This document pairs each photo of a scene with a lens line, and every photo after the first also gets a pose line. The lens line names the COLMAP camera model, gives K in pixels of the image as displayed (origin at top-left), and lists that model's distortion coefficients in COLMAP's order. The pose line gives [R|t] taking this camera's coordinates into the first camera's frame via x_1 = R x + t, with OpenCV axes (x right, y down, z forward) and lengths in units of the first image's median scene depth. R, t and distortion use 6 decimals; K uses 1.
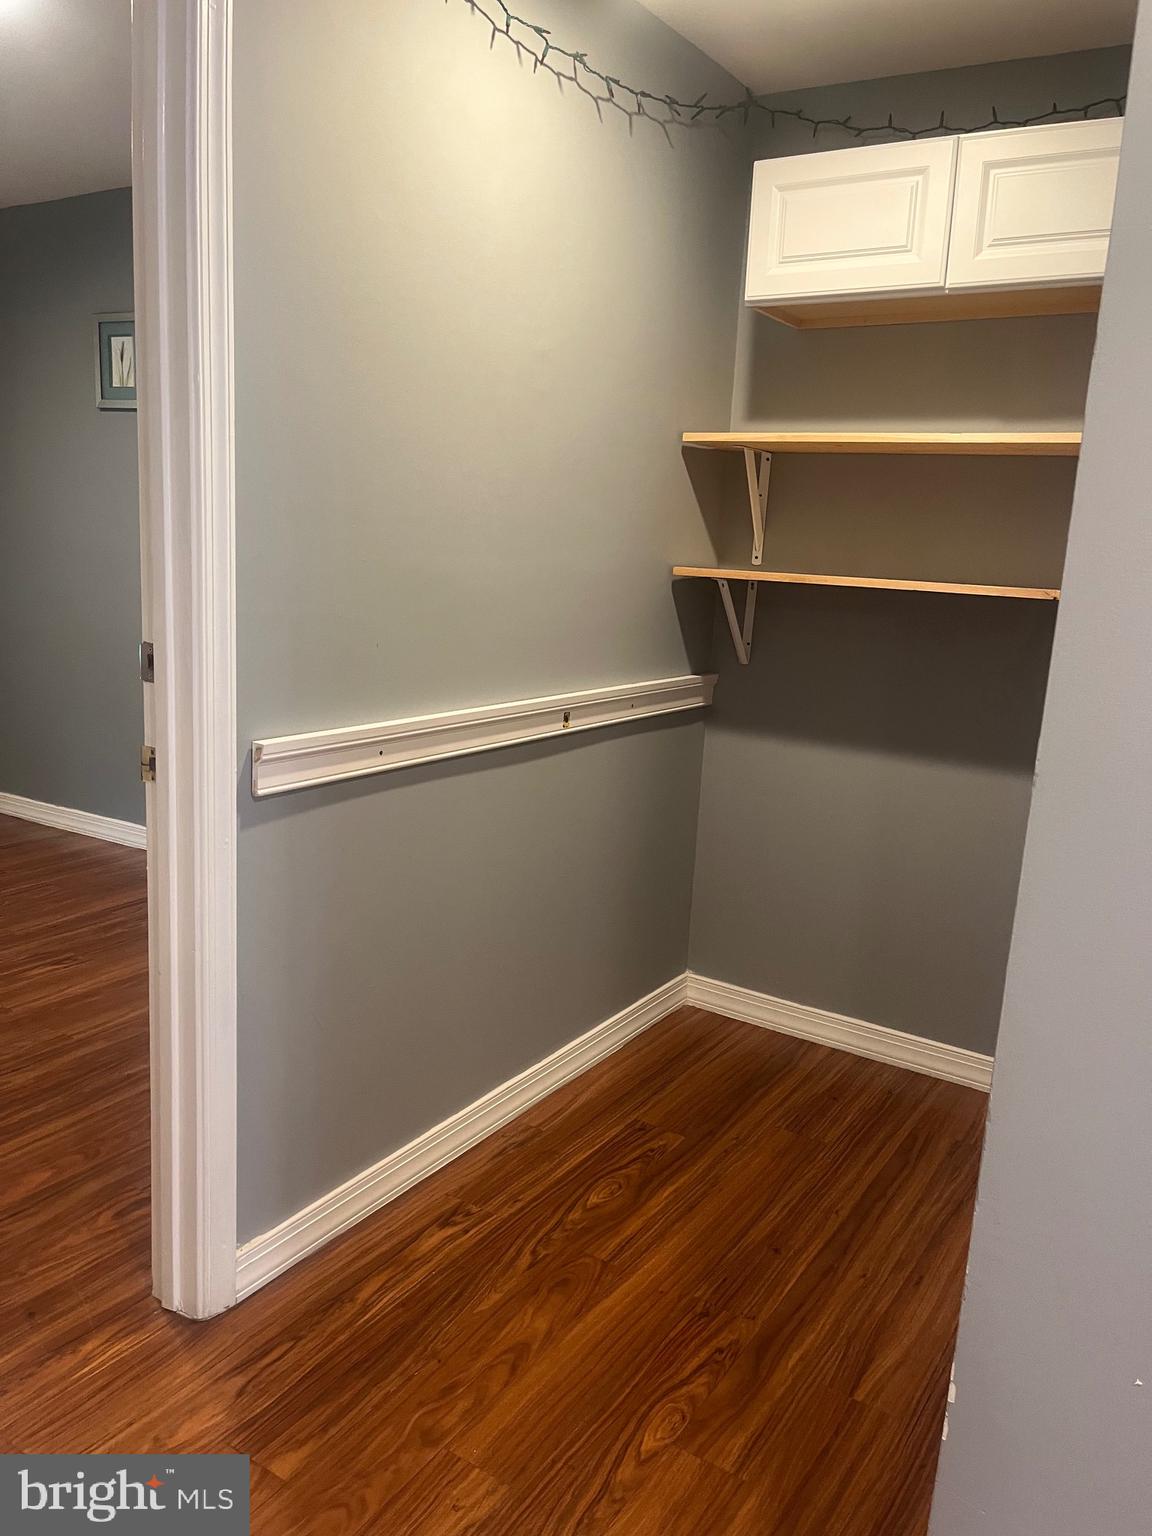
lens RADIAL K [[1166.5, 0, 576.6], [0, 1166.5, 757.1], [0, 0, 1]] dist [0.057321, -0.084638]
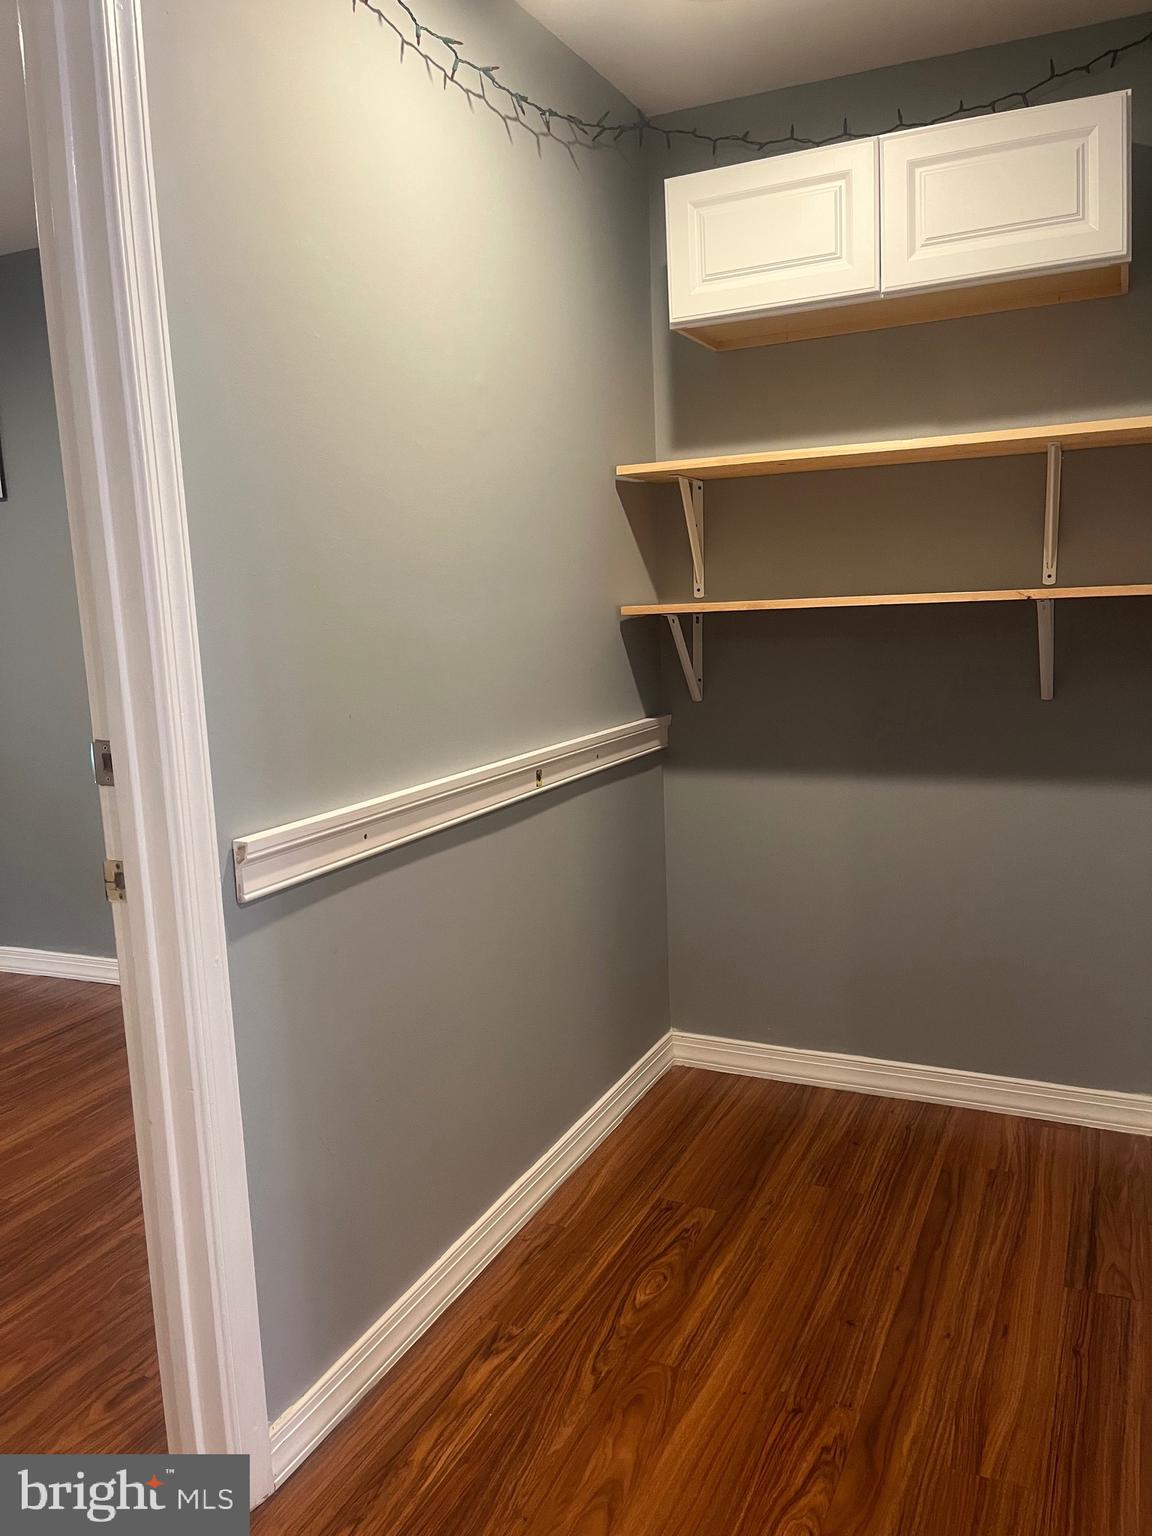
lens RADIAL K [[1166.5, 0, 575.7], [0, 1166.5, 773.4], [0, 0, 1]] dist [0.057321, -0.084638]
pose [[0.987373, -0.112694, 0.111330, -0.089013], [0.116589, 0.992754, -0.029099, -0.005824], [-0.107244, 0.041711, 0.993357, 0.080839]]
